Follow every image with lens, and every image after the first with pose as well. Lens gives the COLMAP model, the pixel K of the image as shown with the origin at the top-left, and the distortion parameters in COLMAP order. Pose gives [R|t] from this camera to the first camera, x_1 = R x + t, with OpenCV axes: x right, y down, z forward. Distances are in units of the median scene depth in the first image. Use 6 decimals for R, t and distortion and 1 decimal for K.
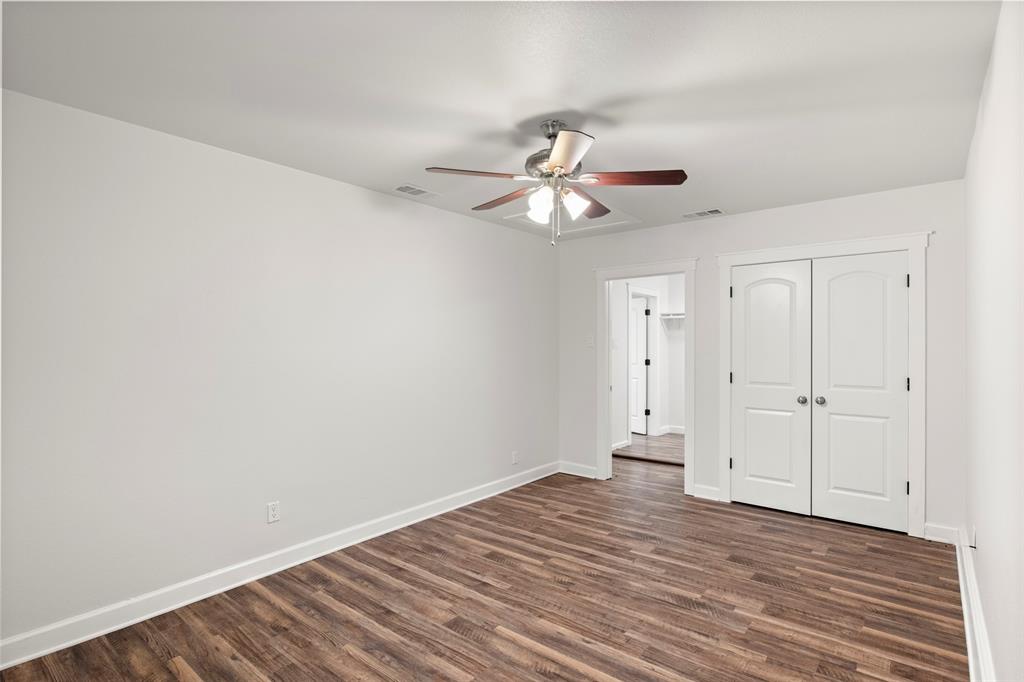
lens RADIAL K [[505.9, 0, 514.7], [0, 505.9, 339.6], [0, 0, 1]] dist [-0.015649, 0.000561]
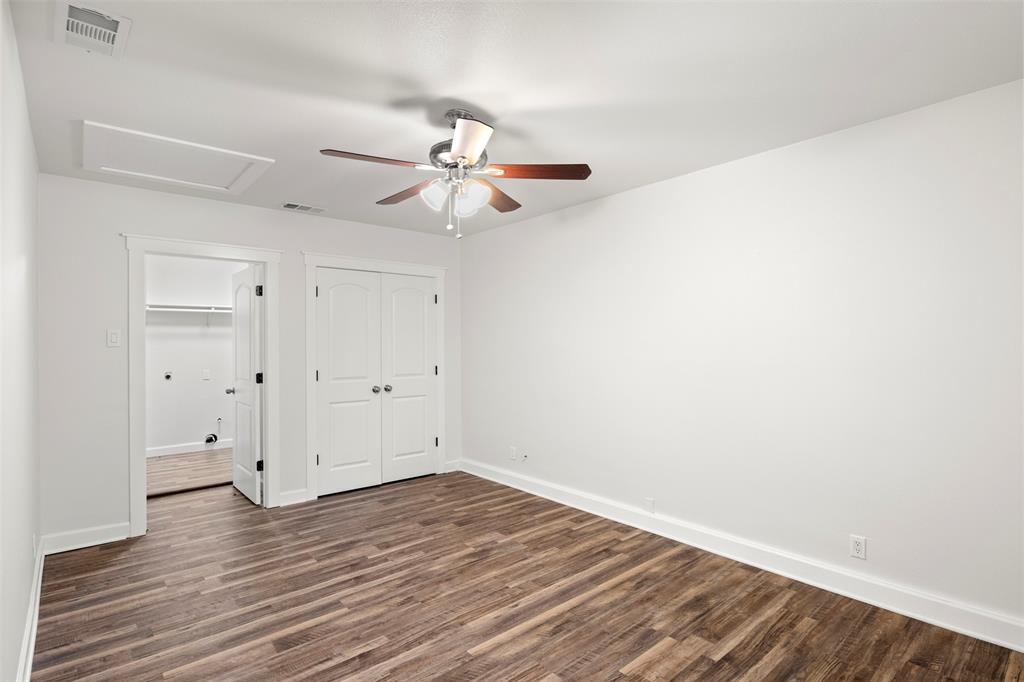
lens RADIAL K [[505.9, 0, 522.8], [0, 505.9, 343.3], [0, 0, 1]] dist [-0.015649, 0.000561]
pose [[0.161436, 0.001517, 0.986882, -0.682157], [-0.004101, 0.999991, -0.000866, 0.012077], [-0.986875, -0.003908, 0.161441, 0.570542]]
